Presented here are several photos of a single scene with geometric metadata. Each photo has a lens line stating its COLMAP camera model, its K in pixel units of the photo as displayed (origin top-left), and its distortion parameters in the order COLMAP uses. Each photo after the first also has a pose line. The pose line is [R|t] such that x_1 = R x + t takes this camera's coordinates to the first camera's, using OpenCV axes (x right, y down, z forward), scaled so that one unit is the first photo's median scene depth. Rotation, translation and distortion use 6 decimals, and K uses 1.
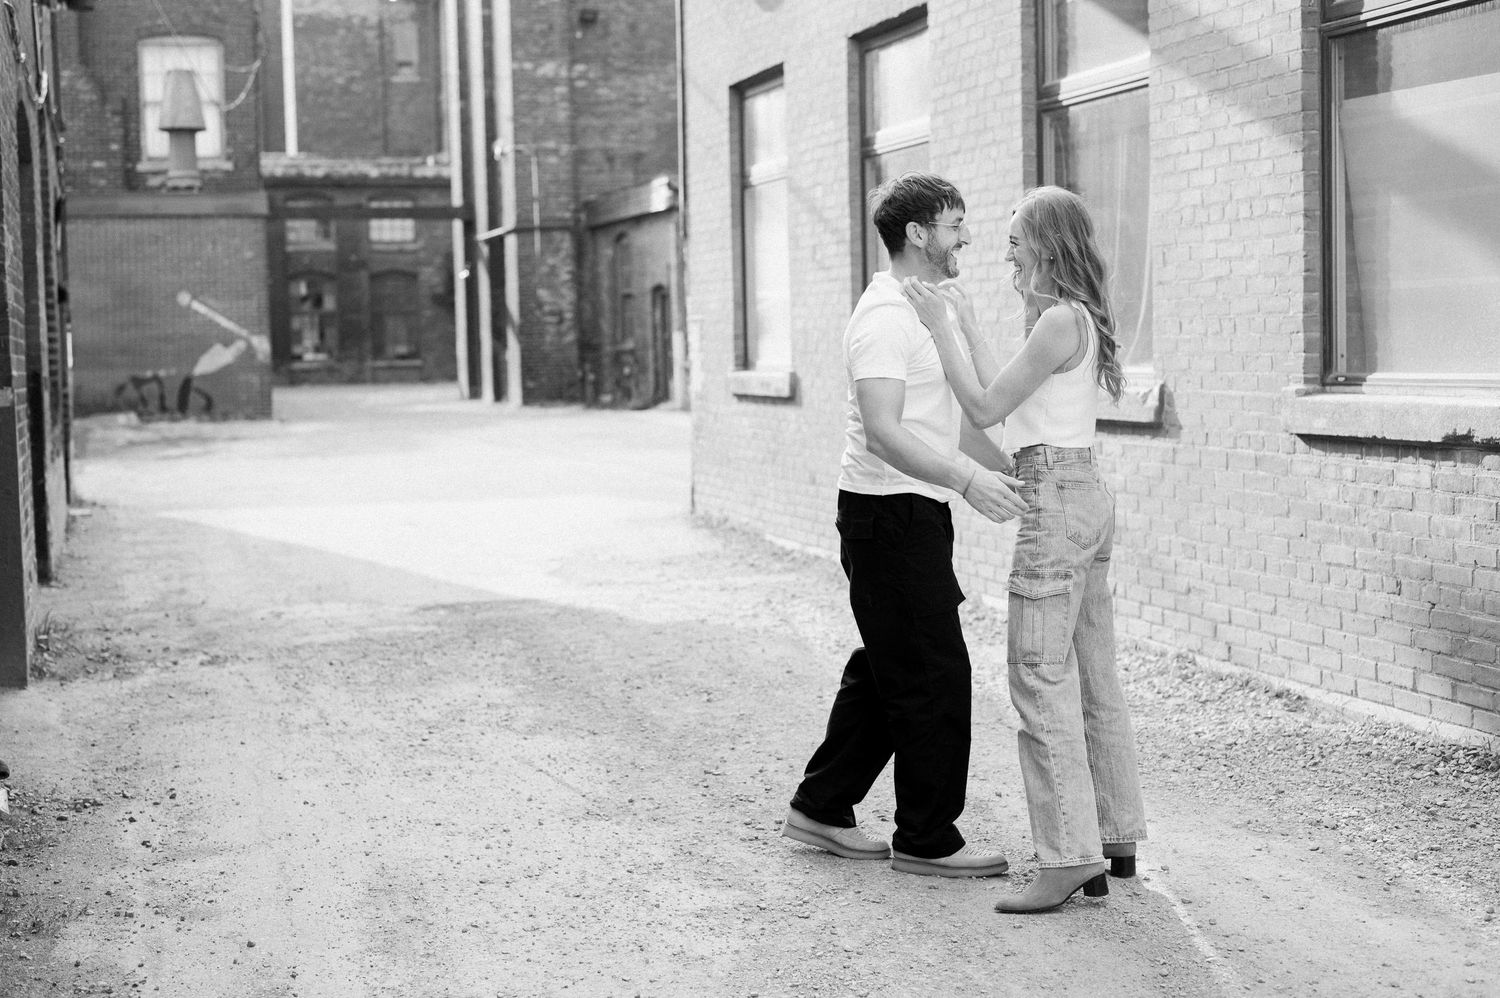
lens RADIAL K [[2156.6, 0, 750.0], [0, 2156.6, 499.0], [0, 0, 1]] dist [0.007905, -0.066523]
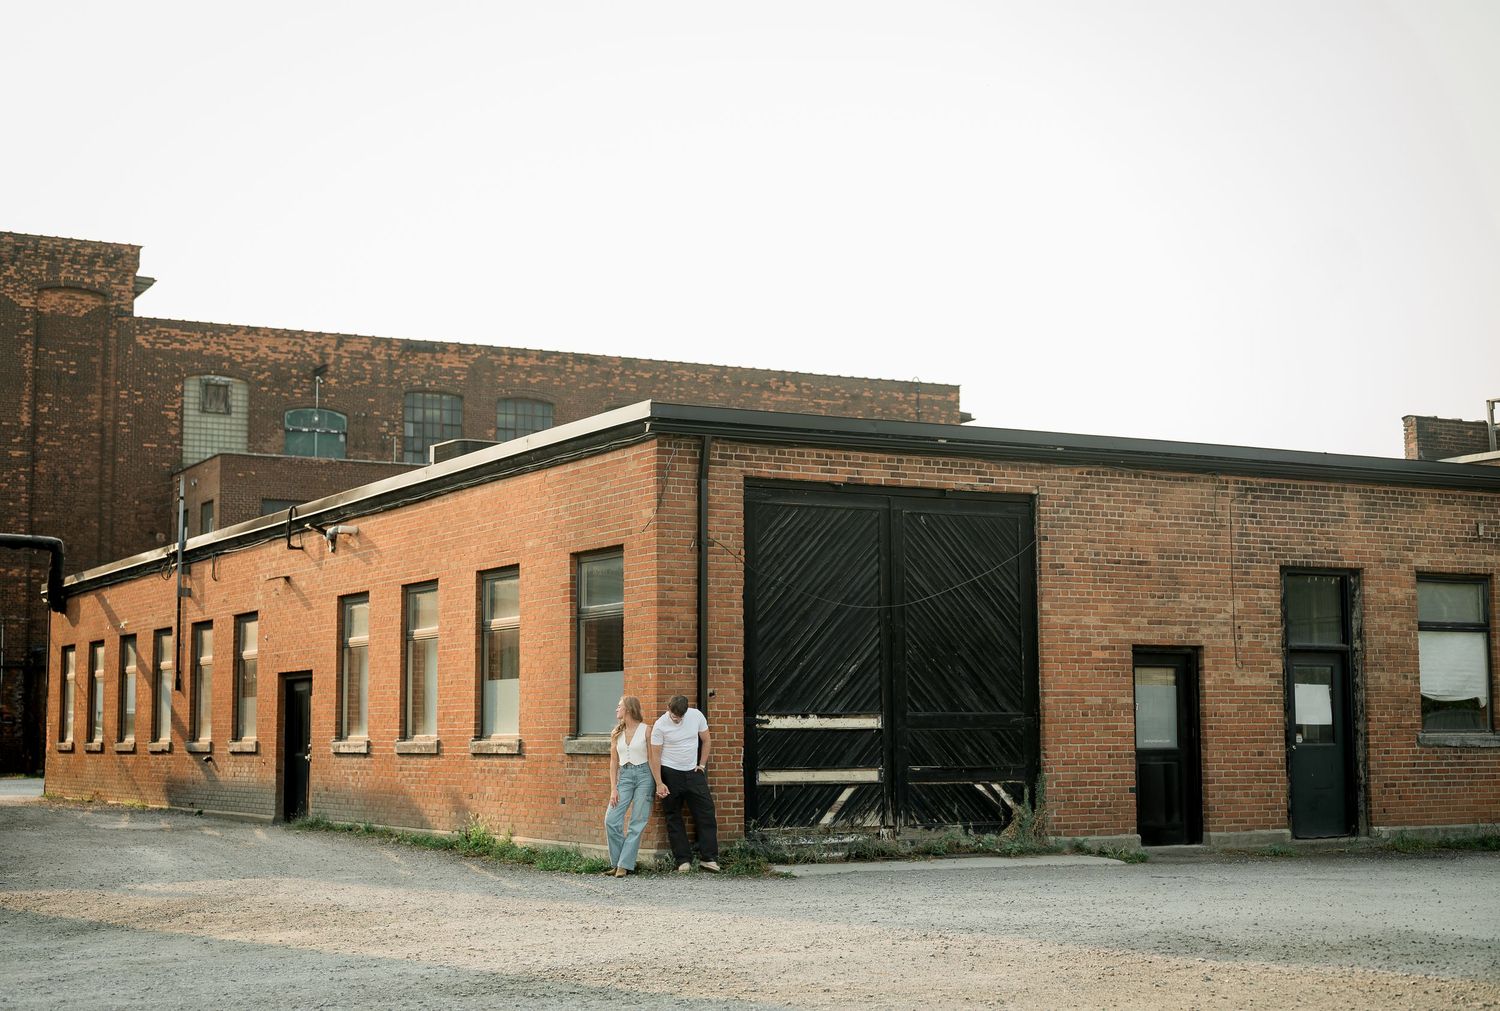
lens RADIAL K [[2209.6, 0, 750.0], [0, 2209.6, 505.5], [0, 0, 1]] dist [0.003907, 0.011987]
pose [[0.975423, 0.038675, 0.216920, 0.077347], [0.001524, 0.983268, -0.182161, 0.054517], [-0.220335, 0.178015, 0.959043, -0.679587]]
